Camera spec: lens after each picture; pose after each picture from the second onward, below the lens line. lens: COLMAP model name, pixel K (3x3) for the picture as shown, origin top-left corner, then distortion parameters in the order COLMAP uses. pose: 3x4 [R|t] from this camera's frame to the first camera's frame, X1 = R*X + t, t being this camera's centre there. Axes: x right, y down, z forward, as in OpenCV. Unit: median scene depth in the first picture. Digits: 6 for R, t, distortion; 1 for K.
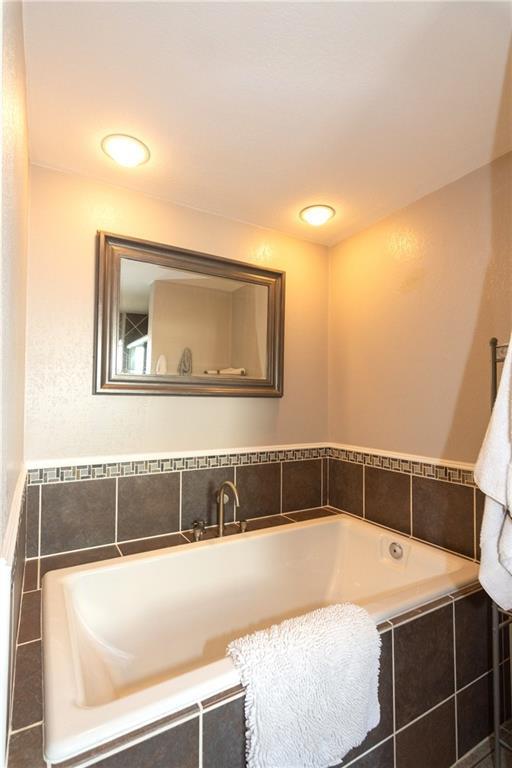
lens RADIAL K [[368.9, 0, 256.8], [0, 368.9, 390.1], [0, 0, 1]] dist [0.013564, 0.000420]
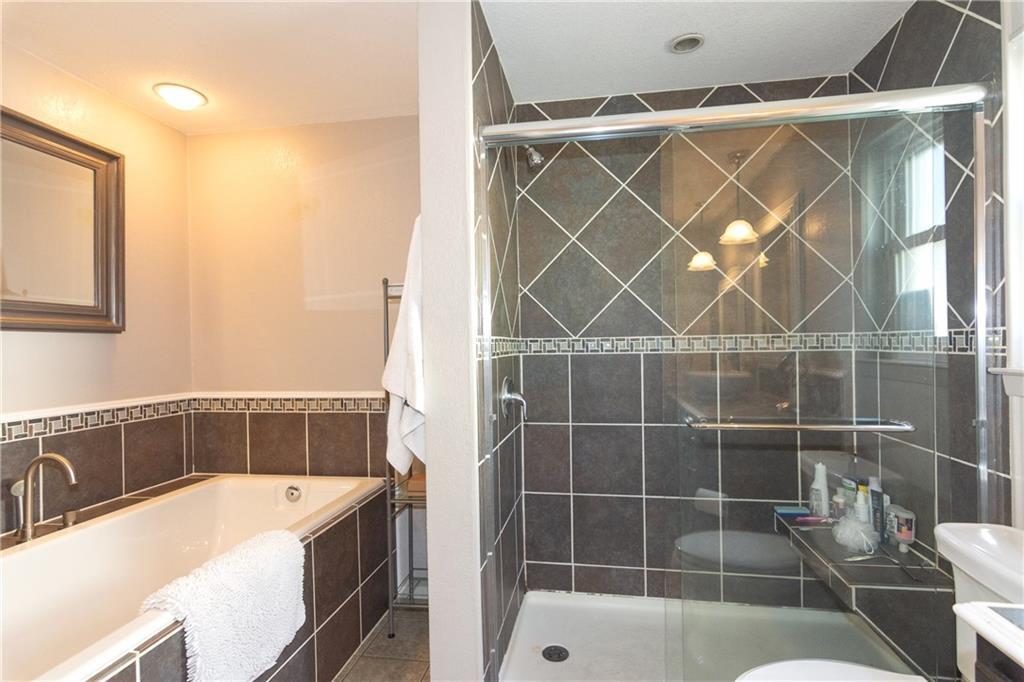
lens RADIAL K [[495.1, 0, 523.8], [0, 495.1, 346.8], [0, 0, 1]] dist [0.001086, 0.000192]
pose [[0.622772, -0.018356, 0.782188, -0.226532], [0.002561, 0.999767, 0.021423, 0.033221], [-0.782399, -0.011338, 0.622674, -0.228049]]
